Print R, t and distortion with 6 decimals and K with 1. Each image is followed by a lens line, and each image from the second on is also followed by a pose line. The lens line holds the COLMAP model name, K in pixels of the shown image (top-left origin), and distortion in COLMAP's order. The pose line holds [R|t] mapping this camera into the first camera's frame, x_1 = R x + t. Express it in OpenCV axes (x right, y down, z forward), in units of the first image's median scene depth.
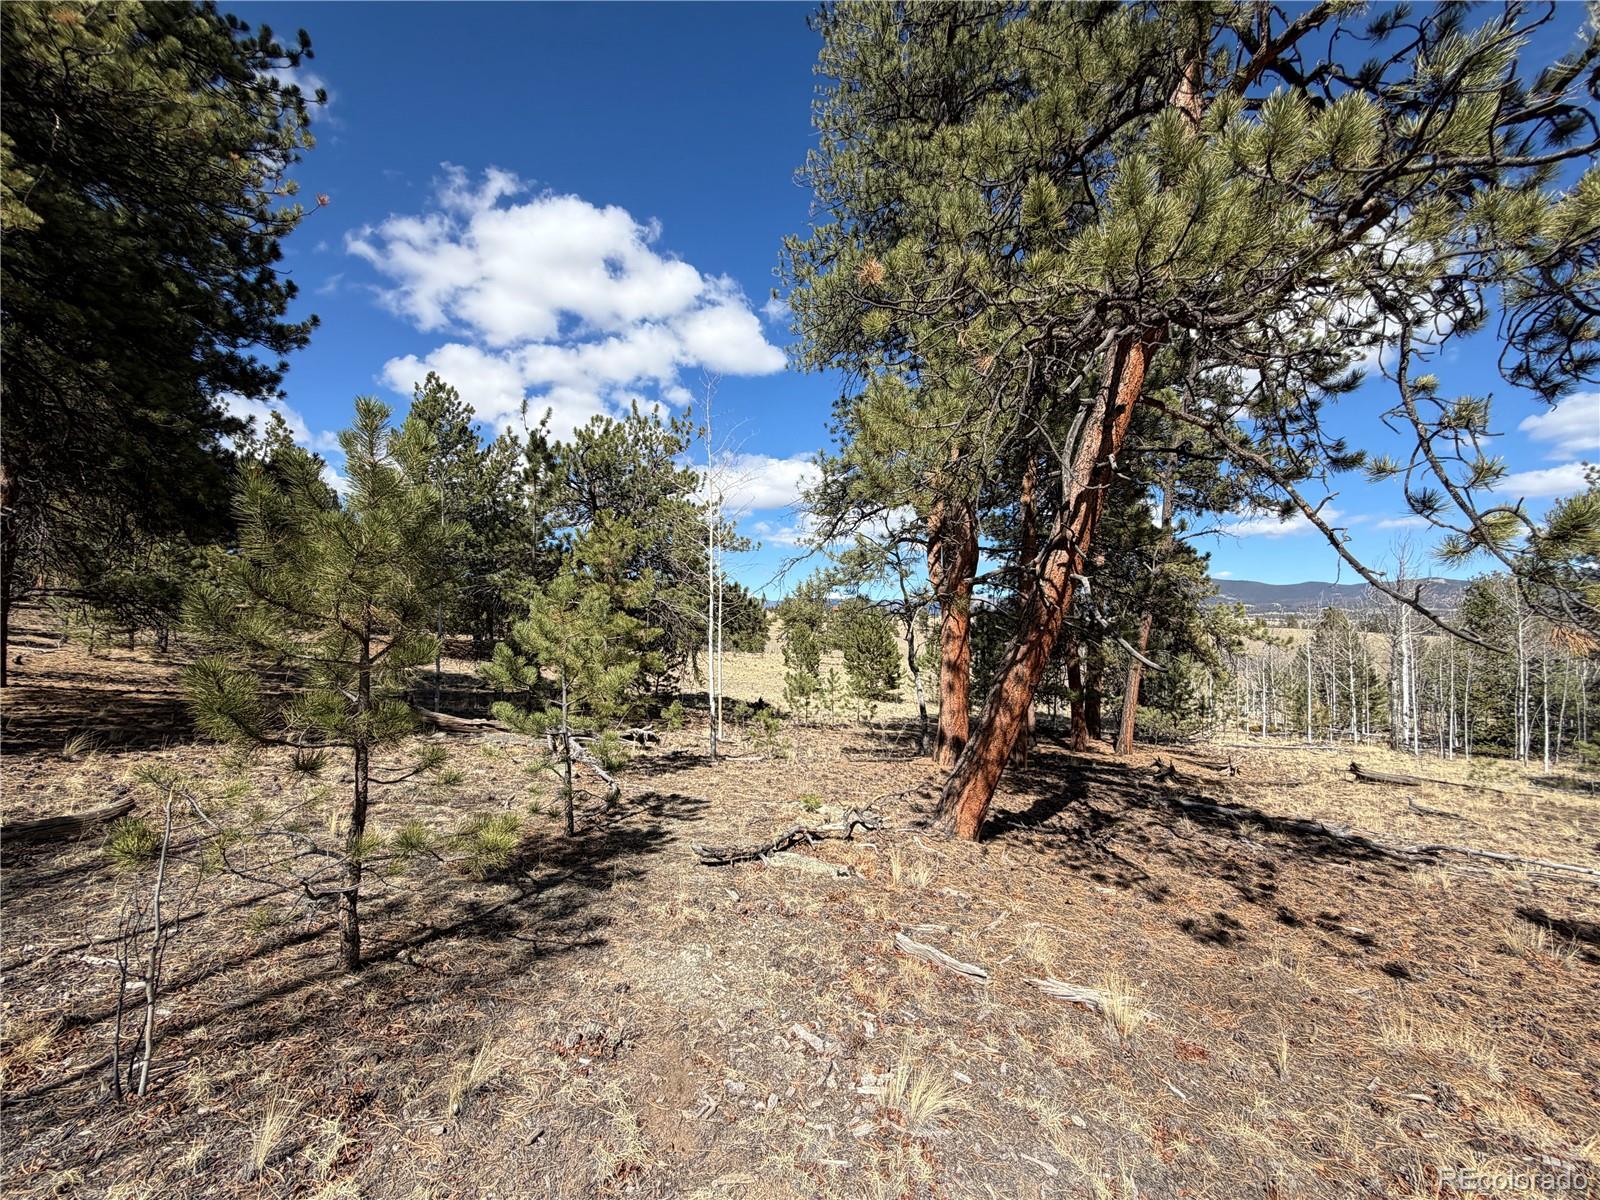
lens RADIAL K [[632.4, 0, 793.6], [0, 632.4, 599.5], [0, 0, 1]] dist [-0.001340, 0.000119]
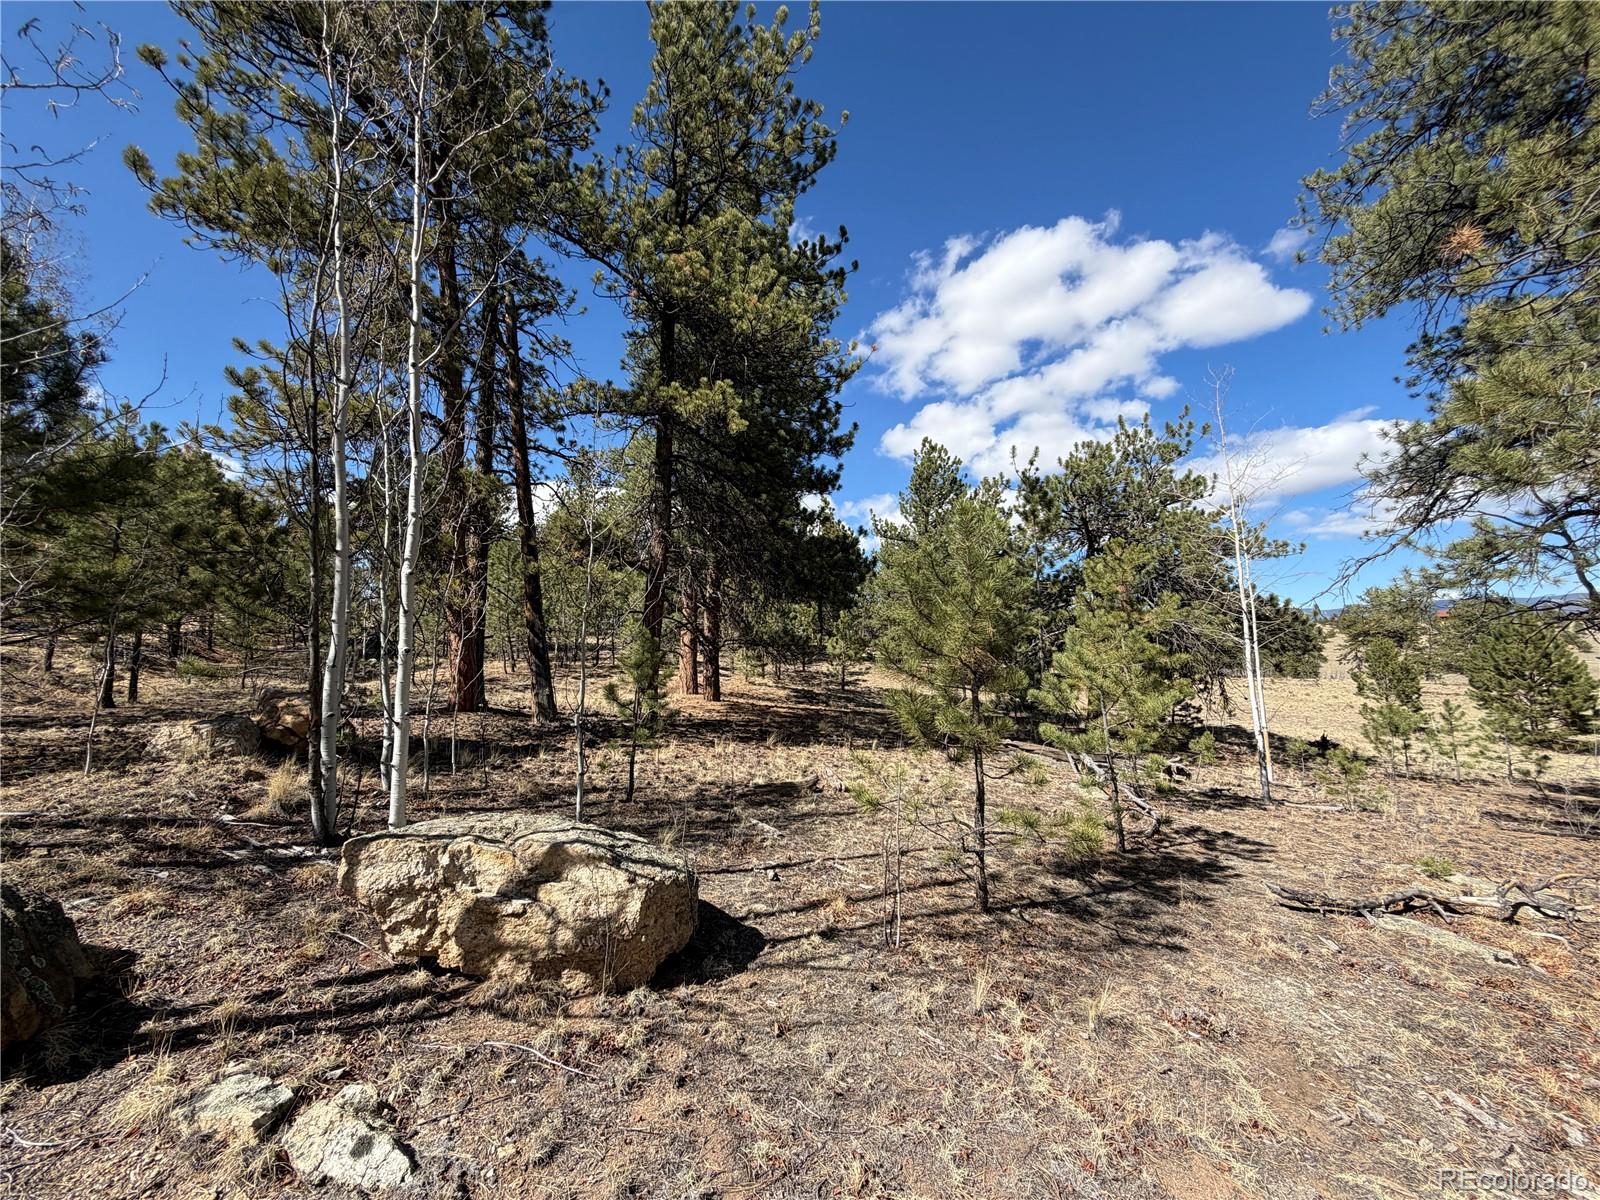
lens RADIAL K [[632.4, 0, 793.6], [0, 632.4, 599.5], [0, 0, 1]] dist [-0.001340, 0.000119]
pose [[0.741811, -0.085771, -0.665101, -0.008857], [0.058694, 0.996285, -0.063017, -0.009286], [0.668035, 0.007710, 0.744090, -0.090555]]
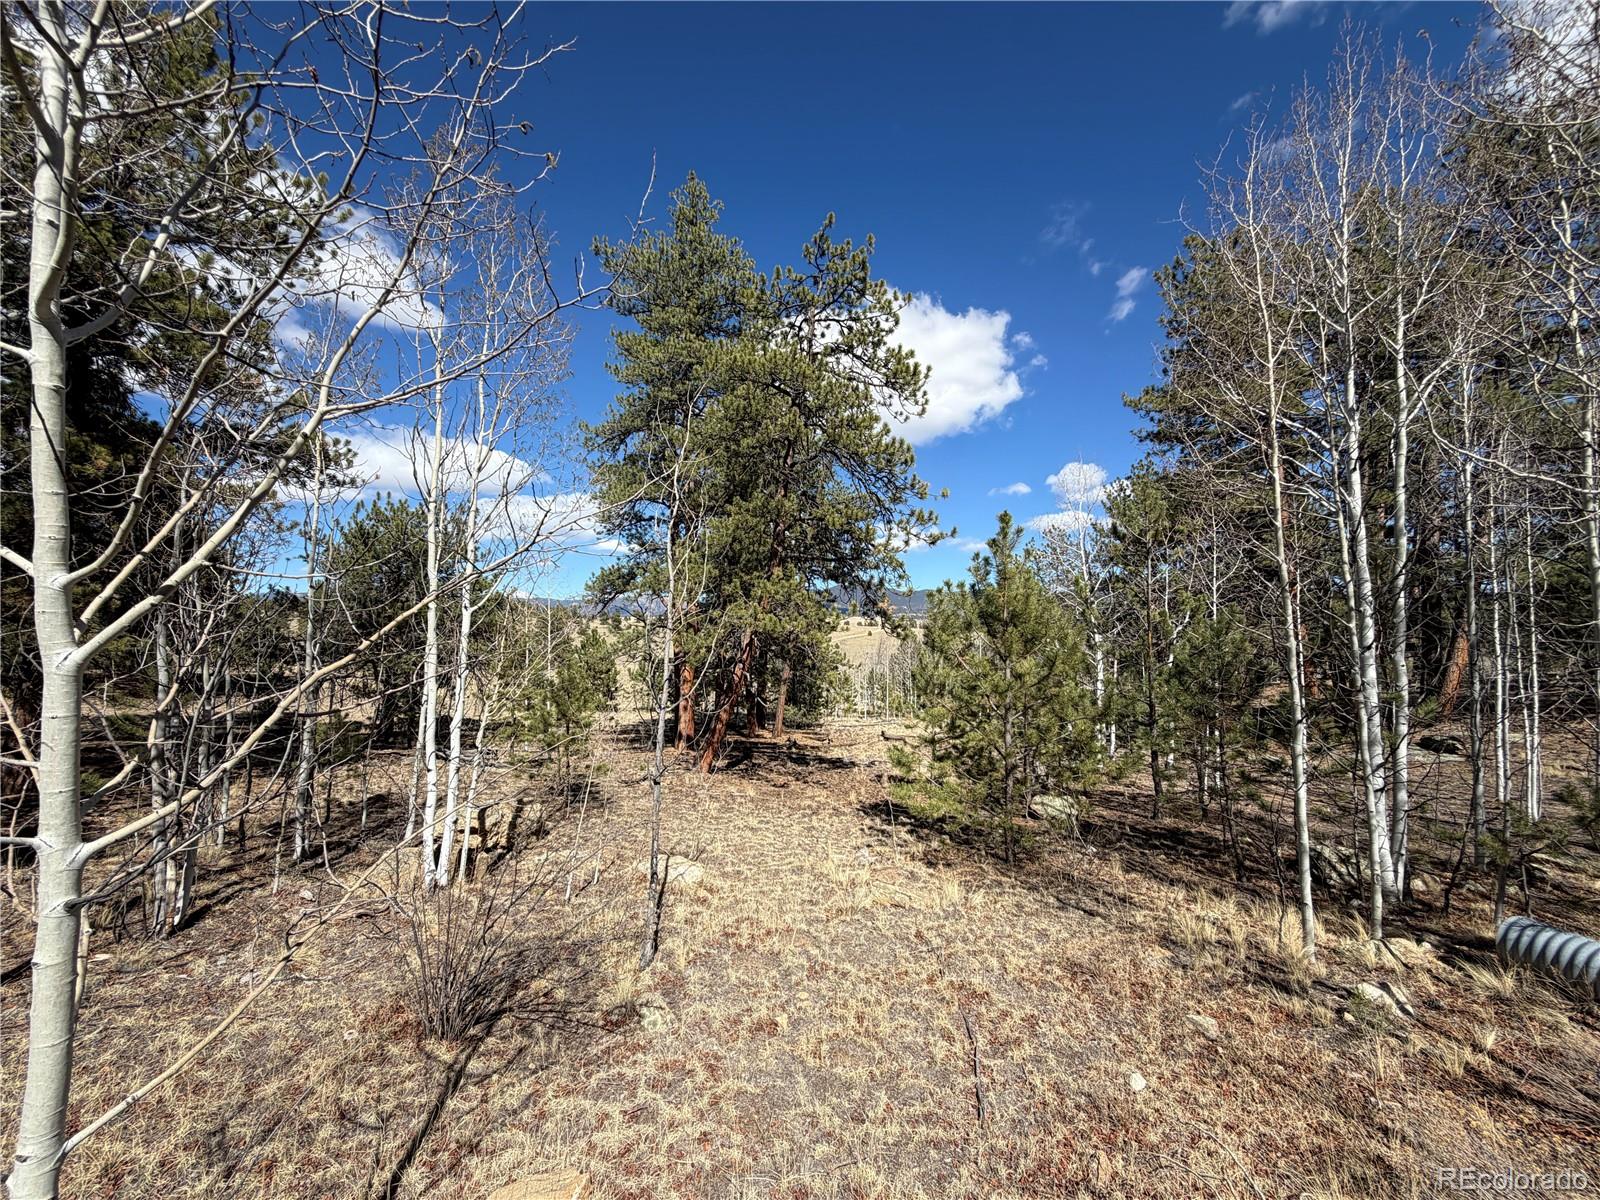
lens RADIAL K [[632.4, 0, 793.6], [0, 632.4, 599.5], [0, 0, 1]] dist [-0.001340, 0.000119]
pose [[0.887189, 0.011208, 0.461271, -0.345837], [-0.010834, 0.999935, -0.003458, -0.186779], [-0.461279, -0.001929, 0.887253, -0.832092]]
